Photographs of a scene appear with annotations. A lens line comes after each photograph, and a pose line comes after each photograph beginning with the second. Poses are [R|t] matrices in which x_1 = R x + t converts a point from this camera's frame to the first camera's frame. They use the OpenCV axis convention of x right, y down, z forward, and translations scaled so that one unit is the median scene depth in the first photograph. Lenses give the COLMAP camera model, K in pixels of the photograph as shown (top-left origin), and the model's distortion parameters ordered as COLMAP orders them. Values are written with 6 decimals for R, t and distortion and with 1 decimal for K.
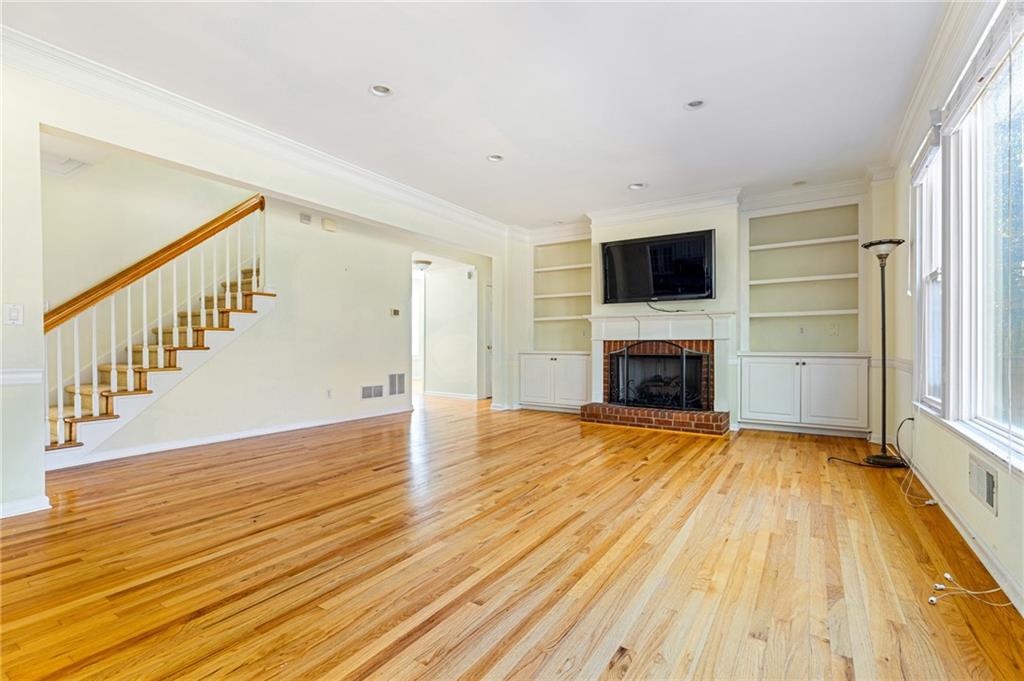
lens RADIAL K [[465.7, 0, 510.9], [0, 465.7, 341.9], [0, 0, 1]] dist [0.005806, 0.000790]
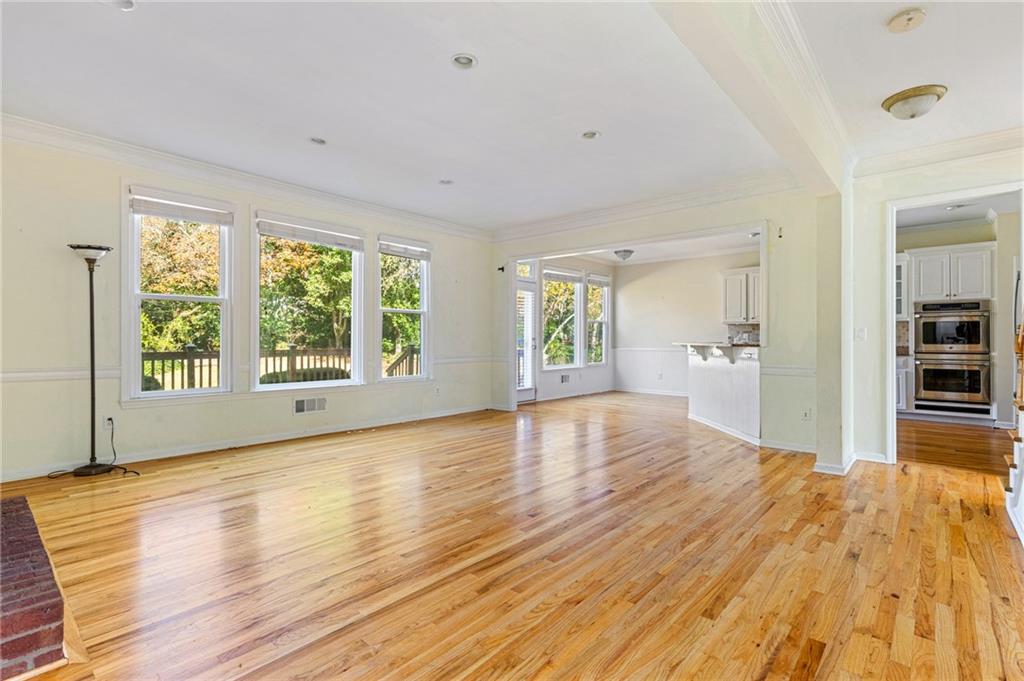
lens RADIAL K [[465.7, 0, 509.2], [0, 465.7, 342.6], [0, 0, 1]] dist [0.005806, 0.000790]
pose [[-0.987969, -0.008127, 0.154441, -0.228259], [-0.007452, 0.999960, 0.004949, -0.023783], [-0.154475, 0.003739, -0.987990, 1.928934]]
